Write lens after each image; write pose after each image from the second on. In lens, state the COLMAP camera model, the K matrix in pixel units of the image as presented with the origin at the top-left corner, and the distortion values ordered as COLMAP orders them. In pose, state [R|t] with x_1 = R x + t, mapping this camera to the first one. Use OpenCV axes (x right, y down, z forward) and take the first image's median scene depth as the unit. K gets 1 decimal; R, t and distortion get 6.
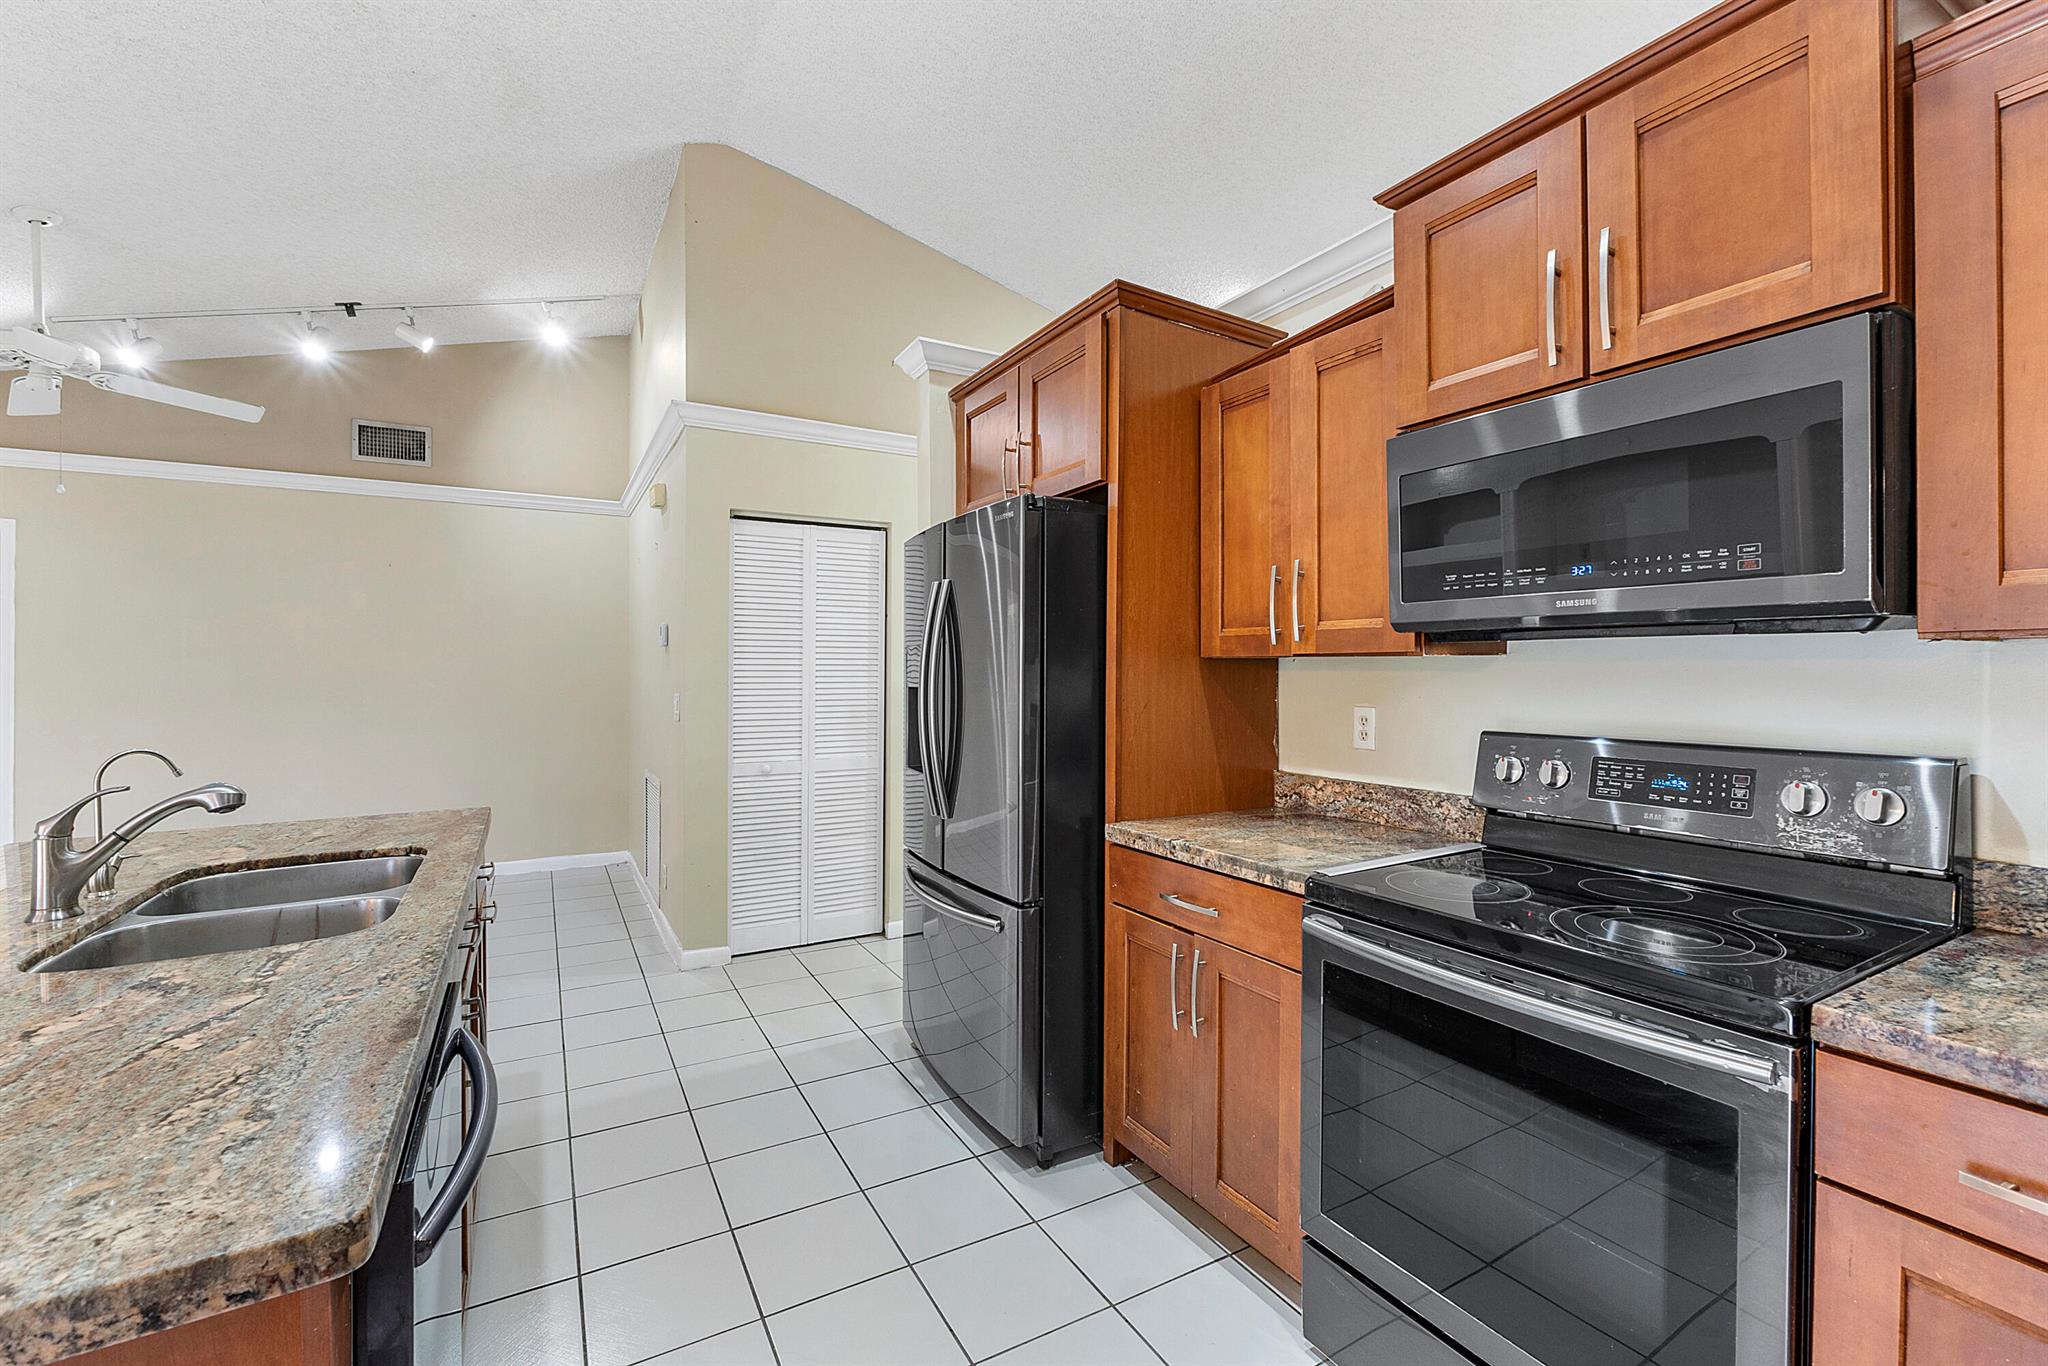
lens RADIAL K [[864.3, 0, 1026.4], [0, 864.3, 678.4], [0, 0, 1]] dist [-0.006853, -0.000251]
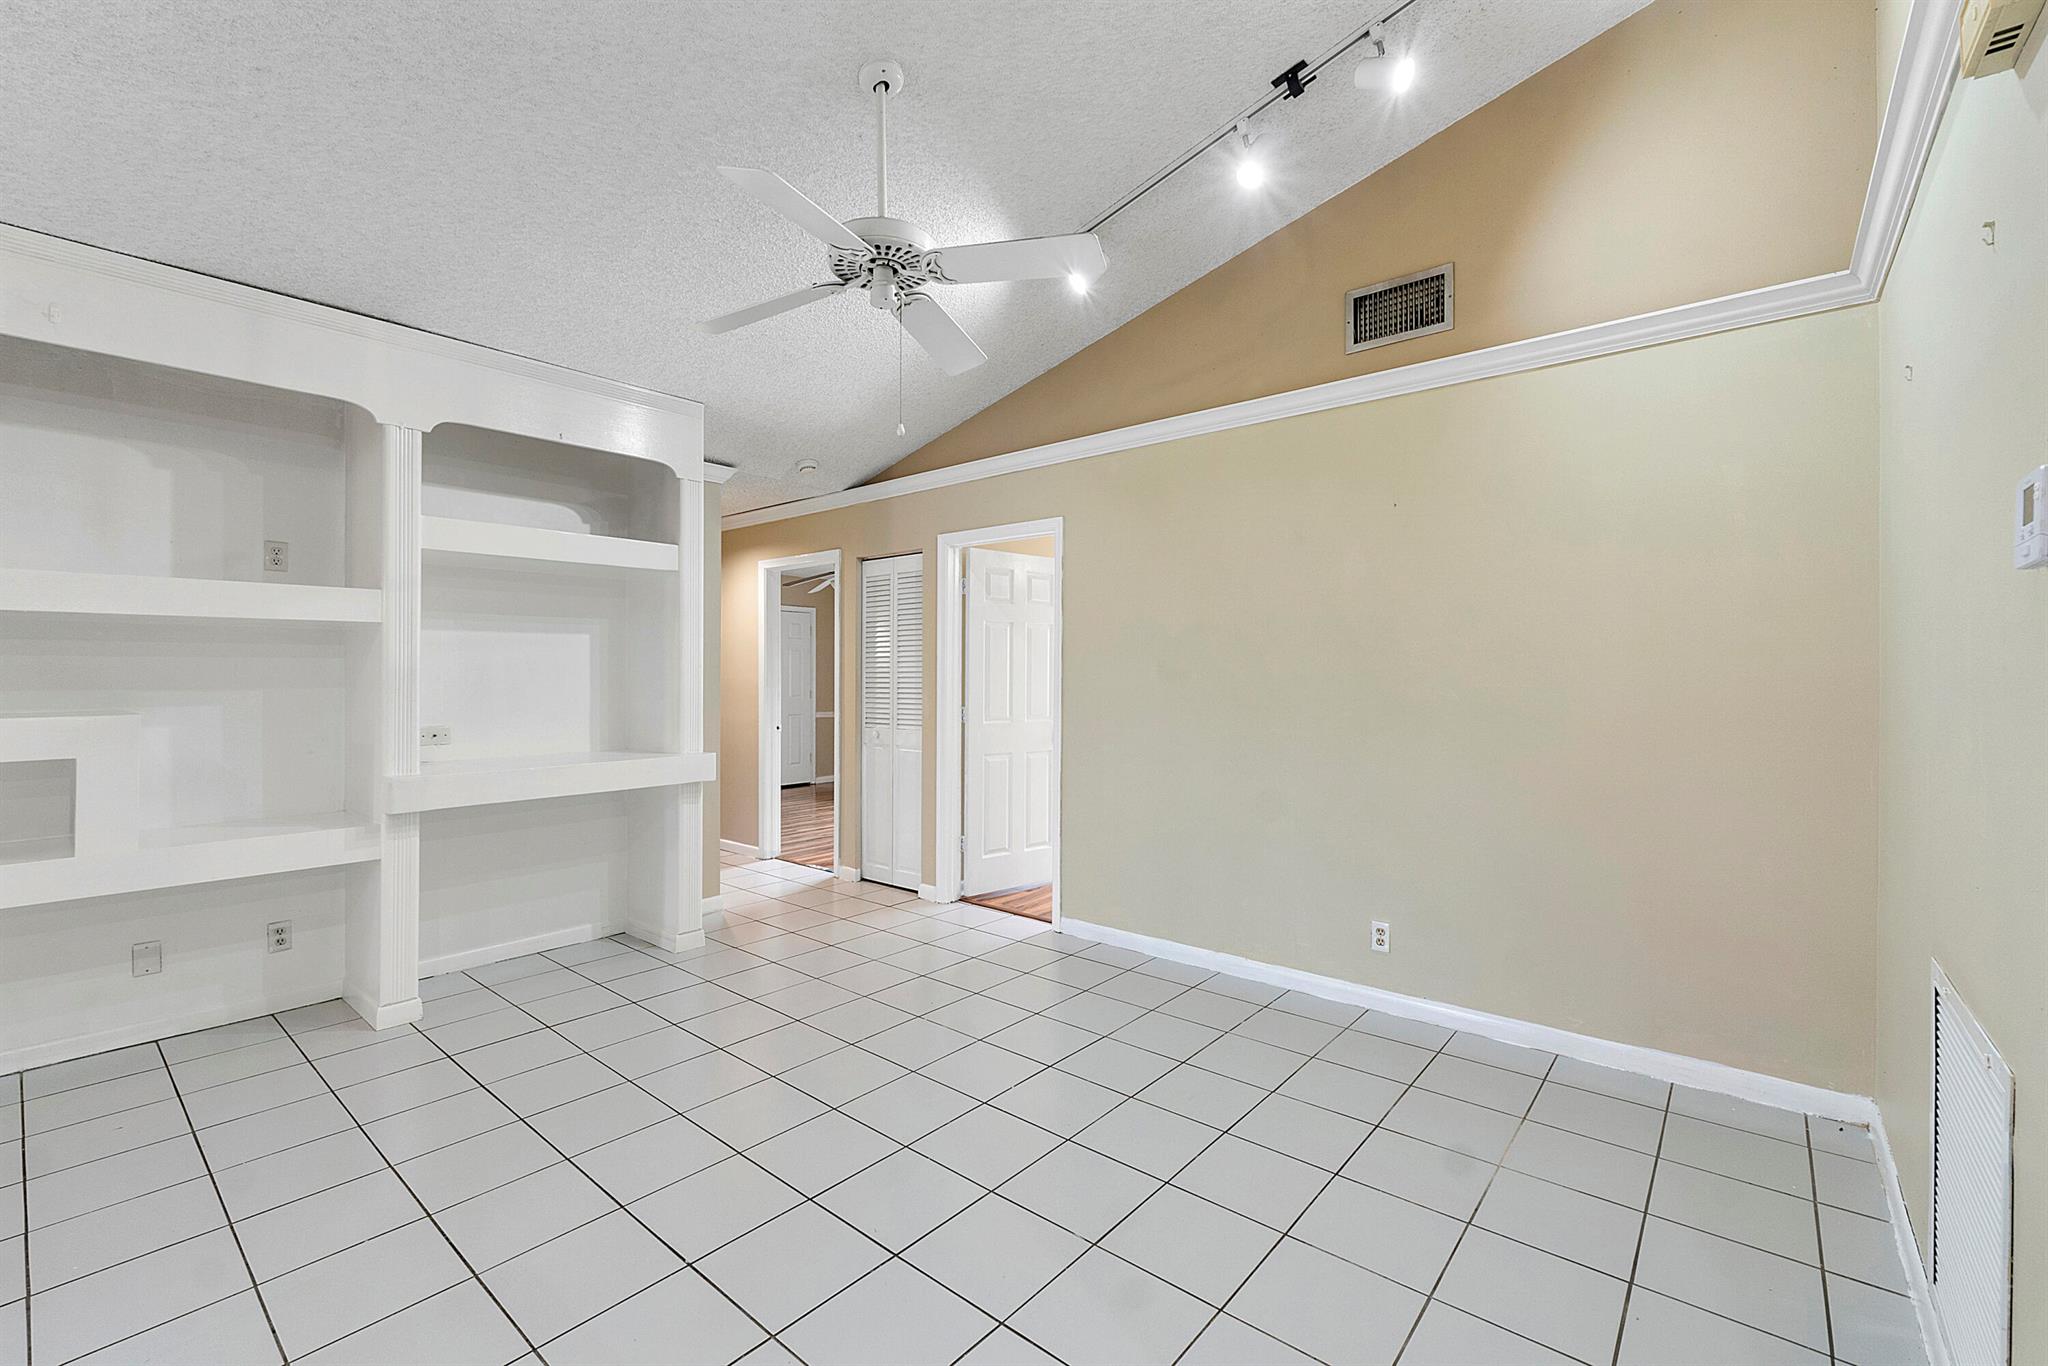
lens RADIAL K [[869.2, 0, 1023.8], [0, 869.2, 674.2], [0, 0, 1]] dist [-0.008492, -0.000041]
pose [[0.345257, -0.001827, -0.938506, -0.660261], [-0.006204, 0.999972, -0.004229, -0.009094], [0.938488, 0.007282, 0.345236, 1.461836]]
